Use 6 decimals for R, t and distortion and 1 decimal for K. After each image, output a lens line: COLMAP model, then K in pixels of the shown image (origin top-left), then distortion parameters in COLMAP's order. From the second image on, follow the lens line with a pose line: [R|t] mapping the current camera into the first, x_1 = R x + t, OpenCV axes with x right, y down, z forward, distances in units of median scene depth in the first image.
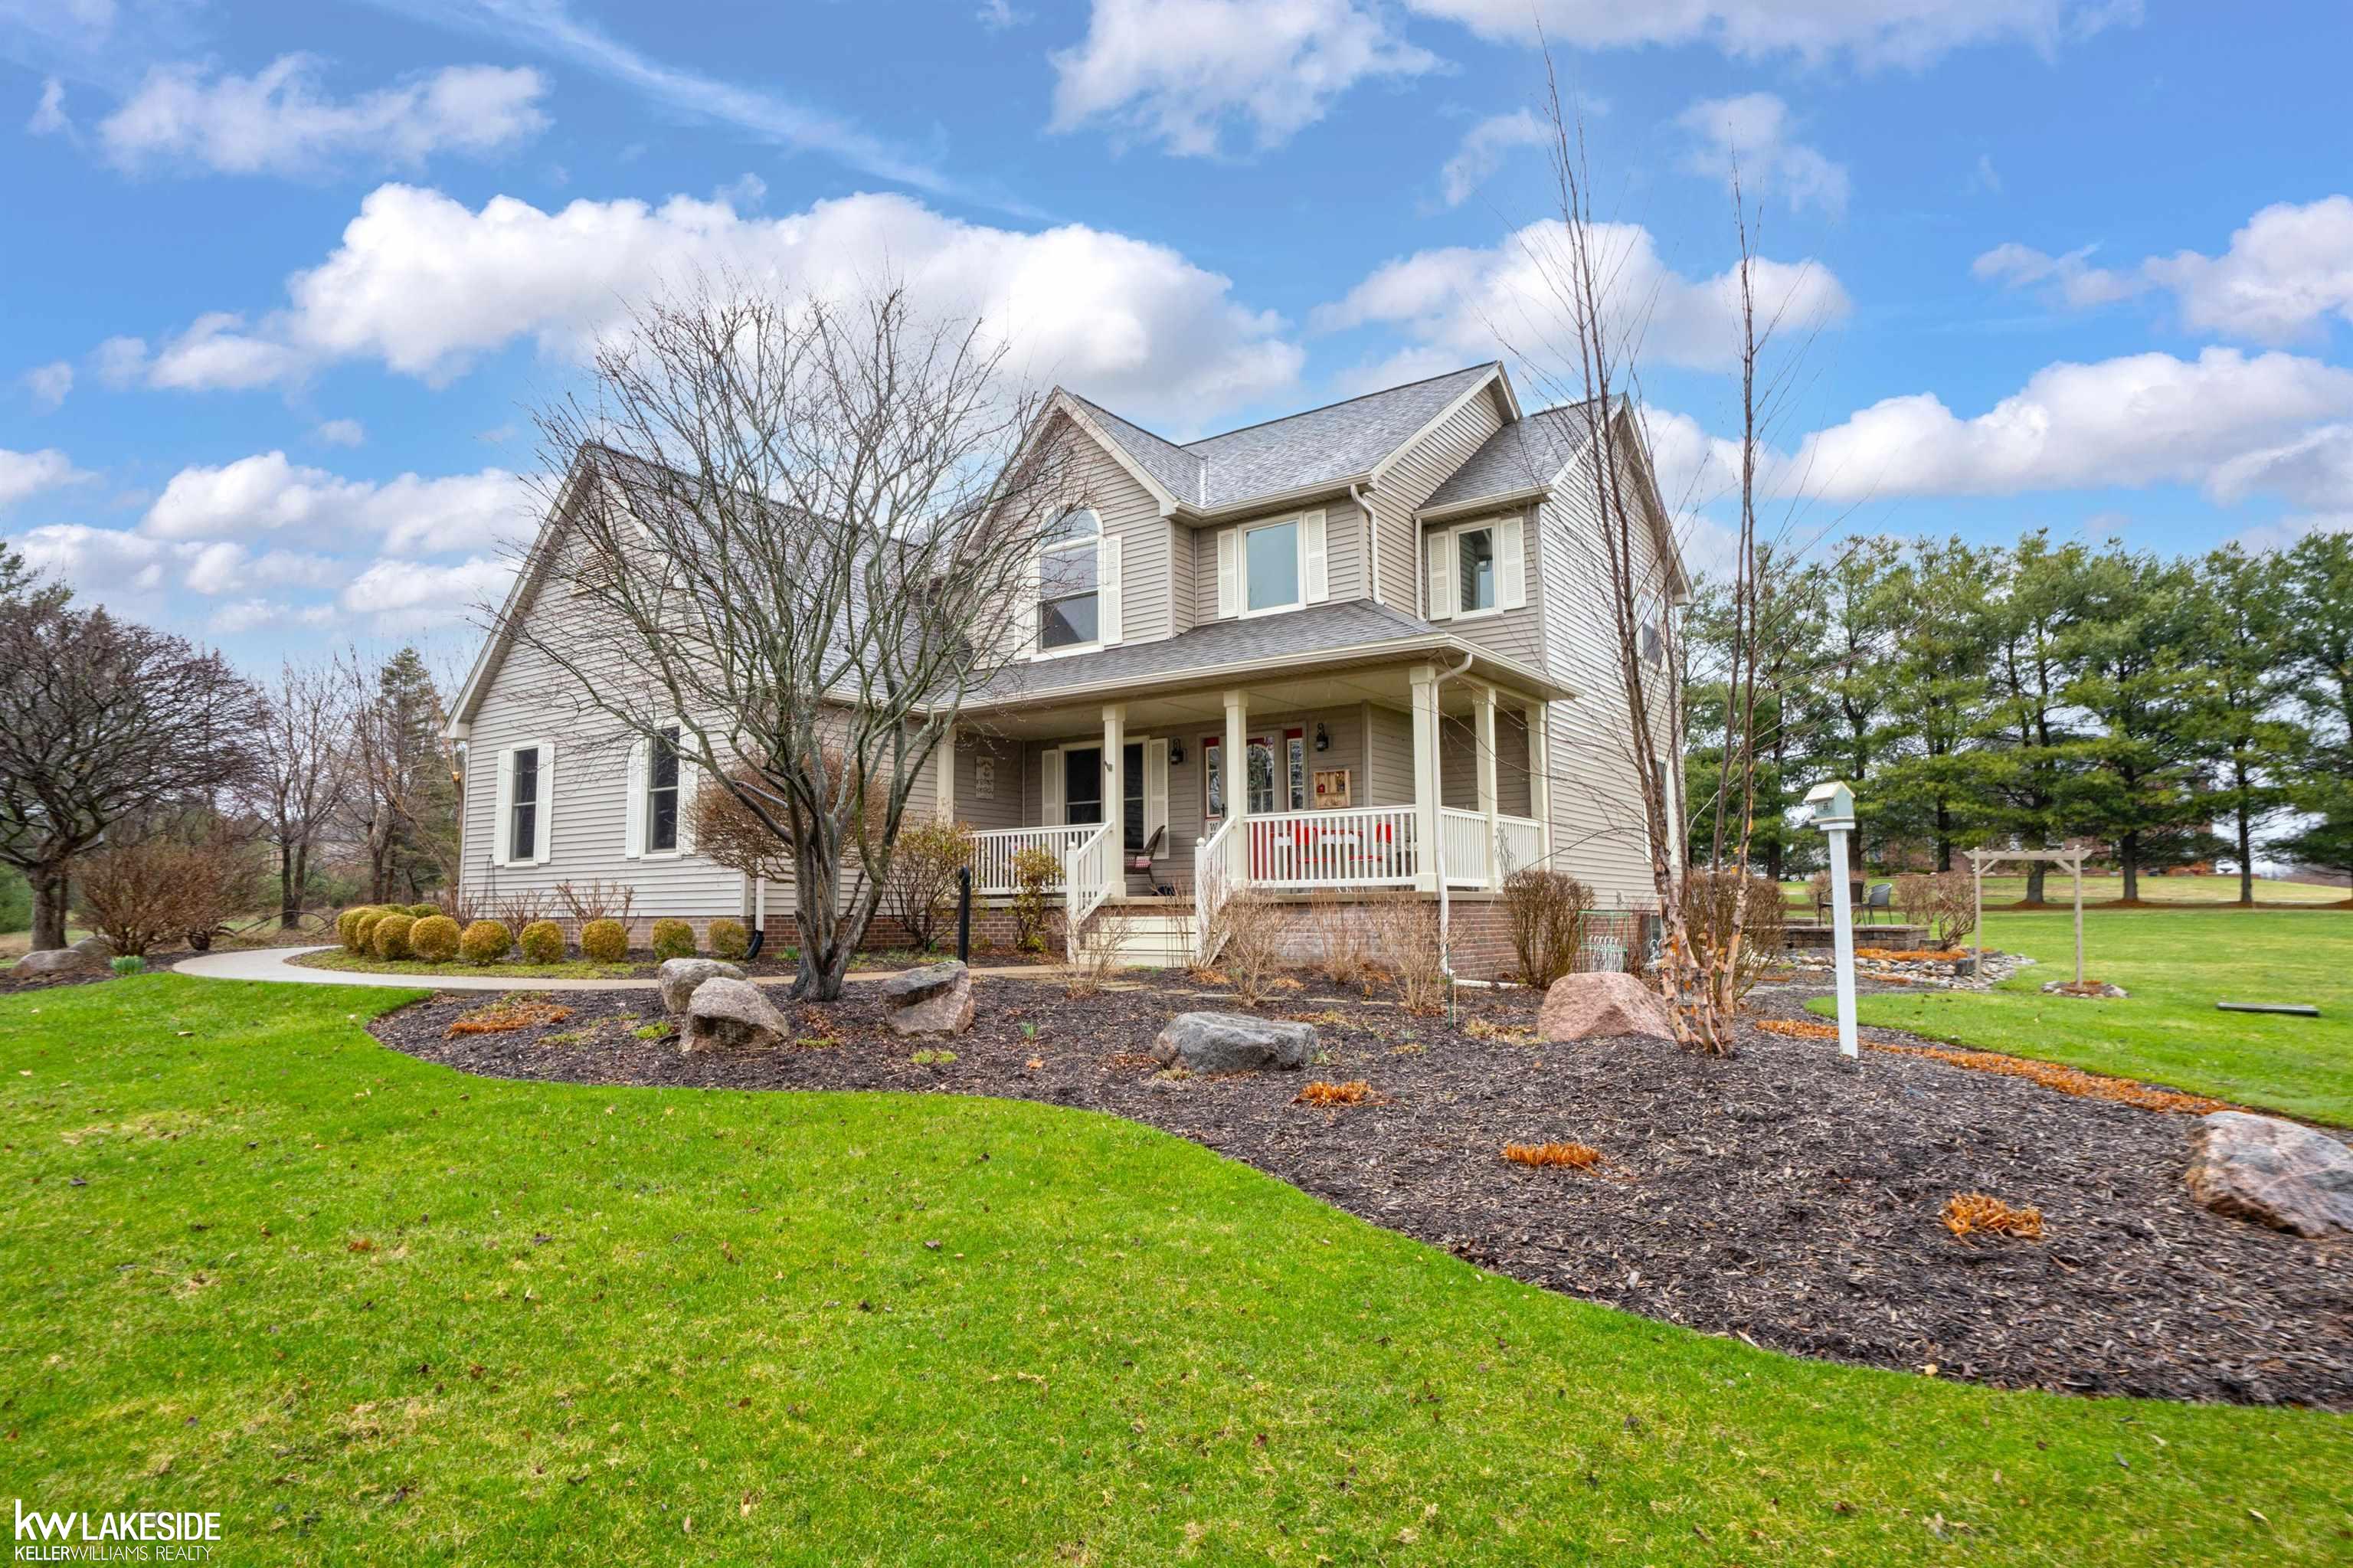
lens RADIAL K [[1411.1, 0, 1172.8], [0, 1411.1, 779.1], [0, 0, 1]] dist [0.018725, 0.001278]
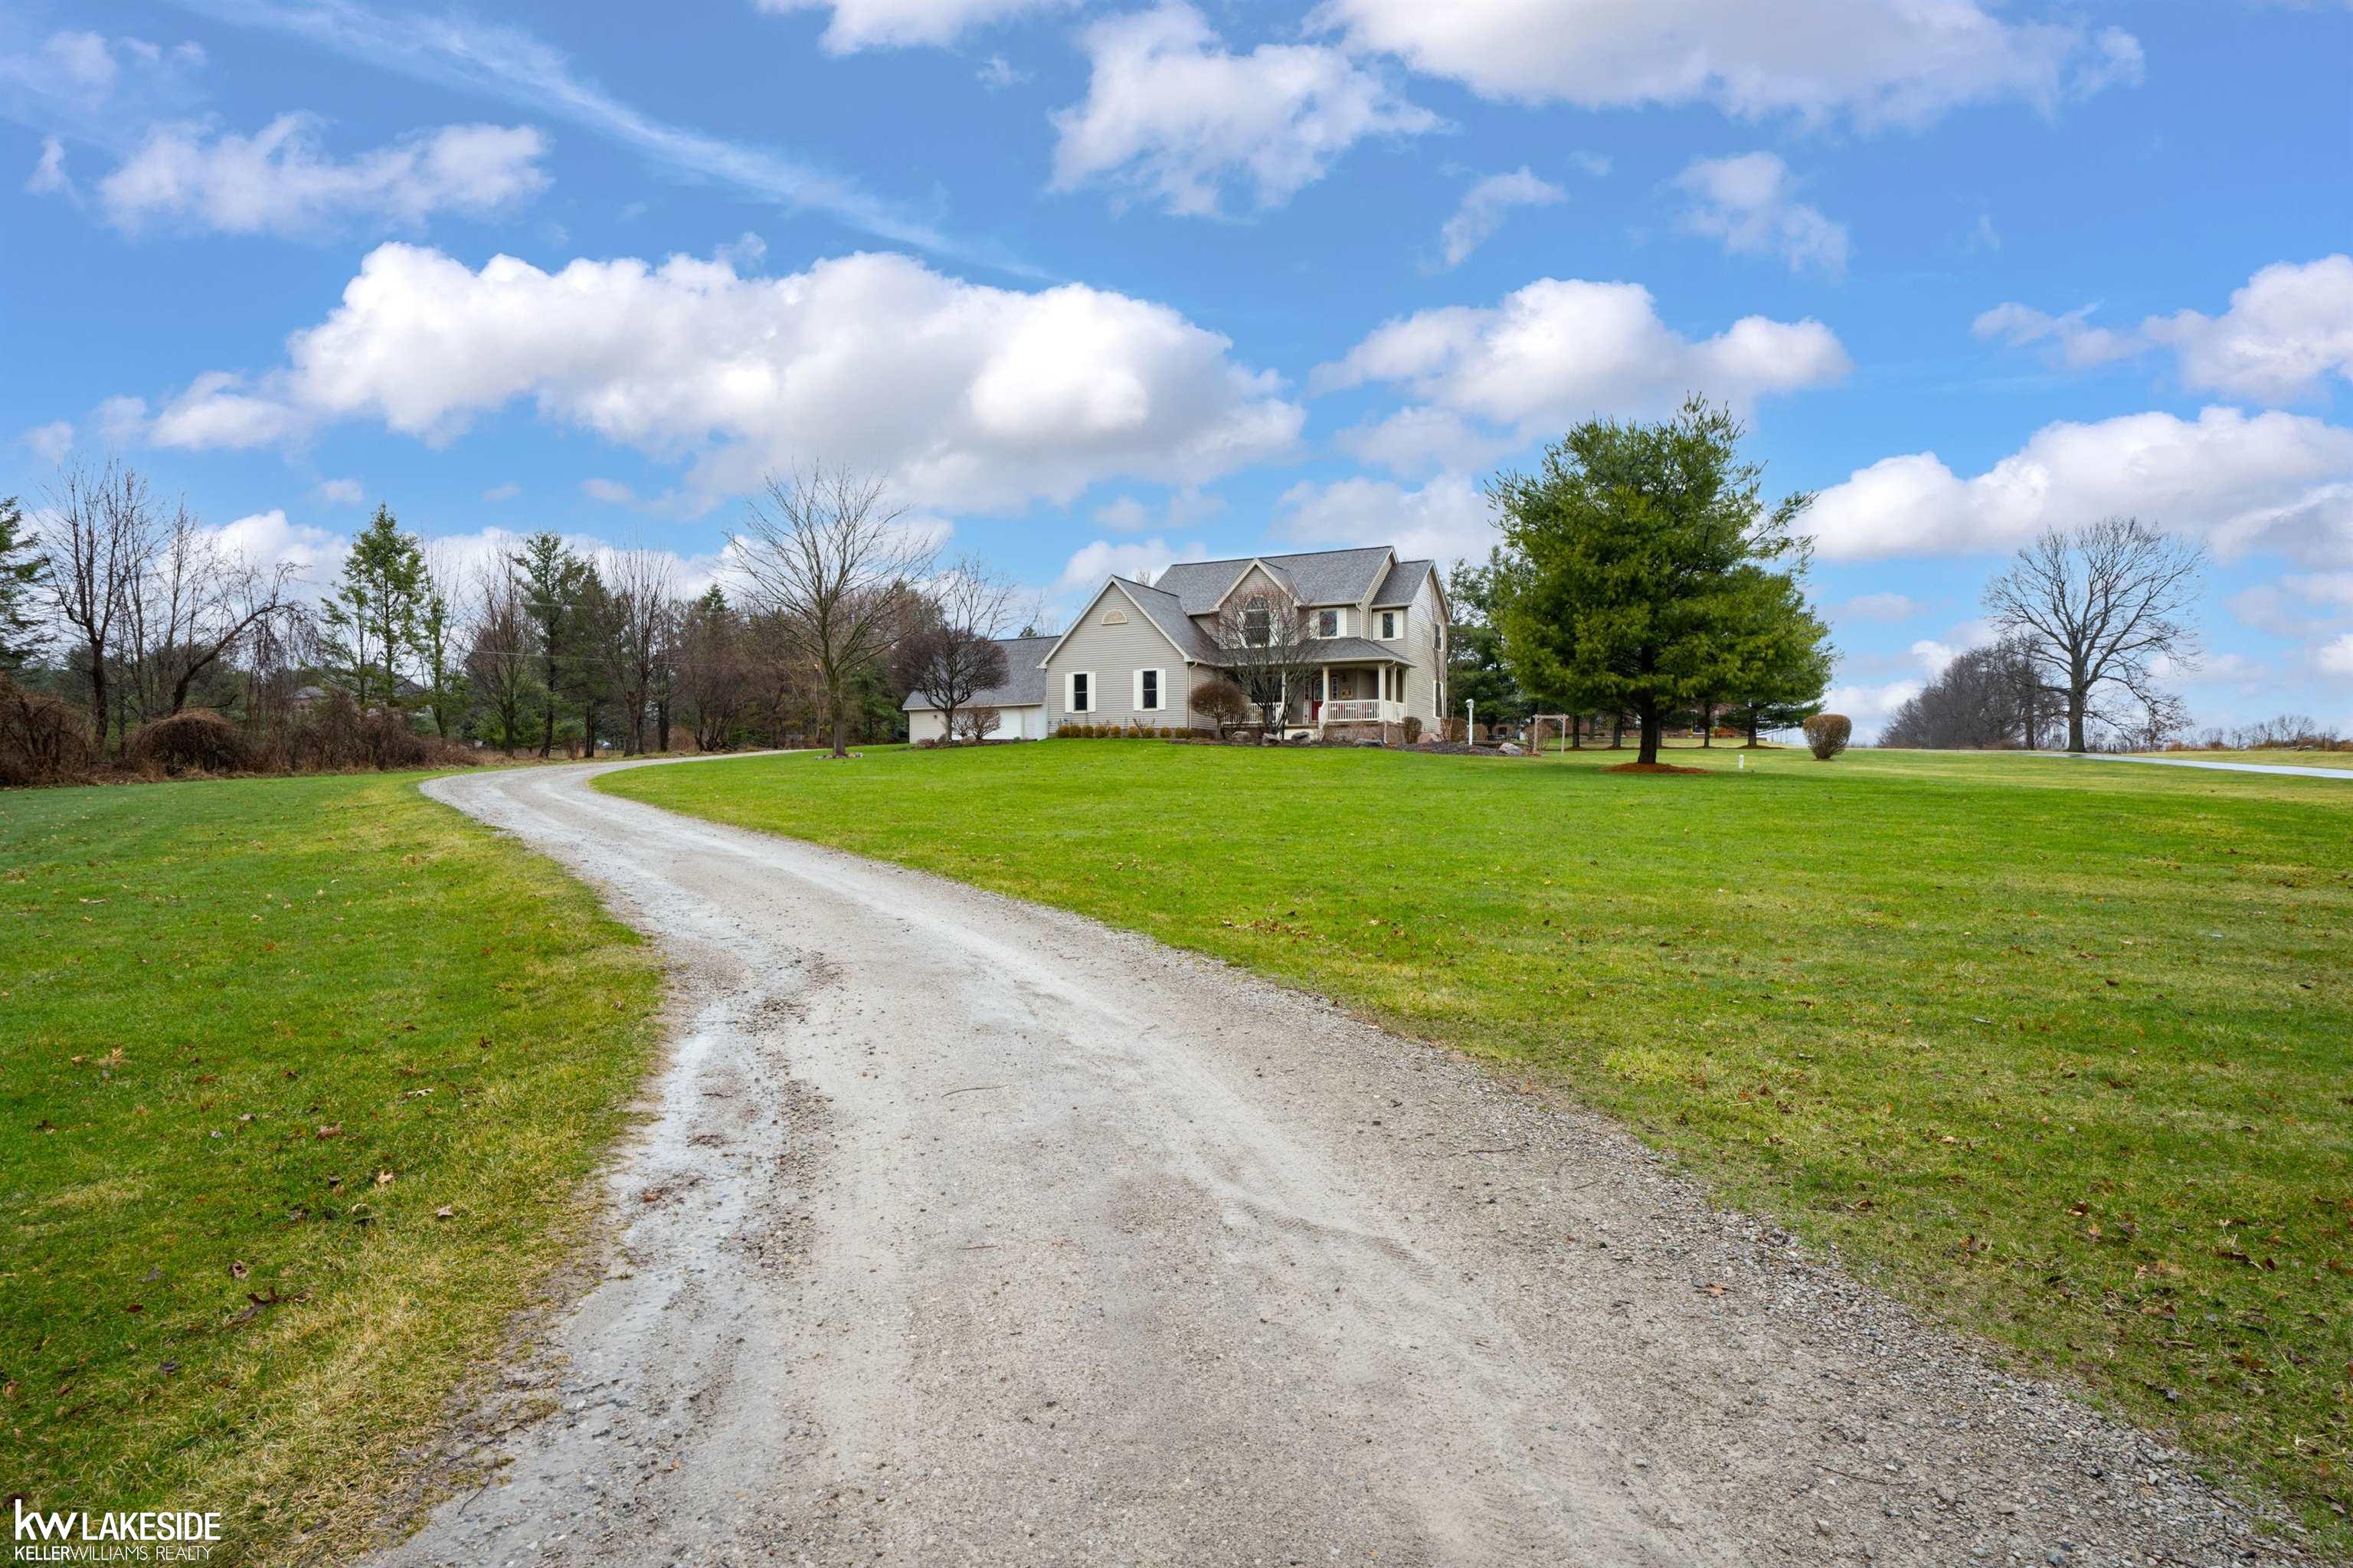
lens RADIAL K [[1411.1, 0, 1182.1], [0, 1411.1, 782.5], [0, 0, 1]] dist [0.018725, 0.001278]
pose [[0.987008, 0.002465, 0.160653, -0.886996], [-0.016721, 0.996029, 0.087447, -0.075519], [-0.159799, -0.088997, 0.983130, -2.458720]]
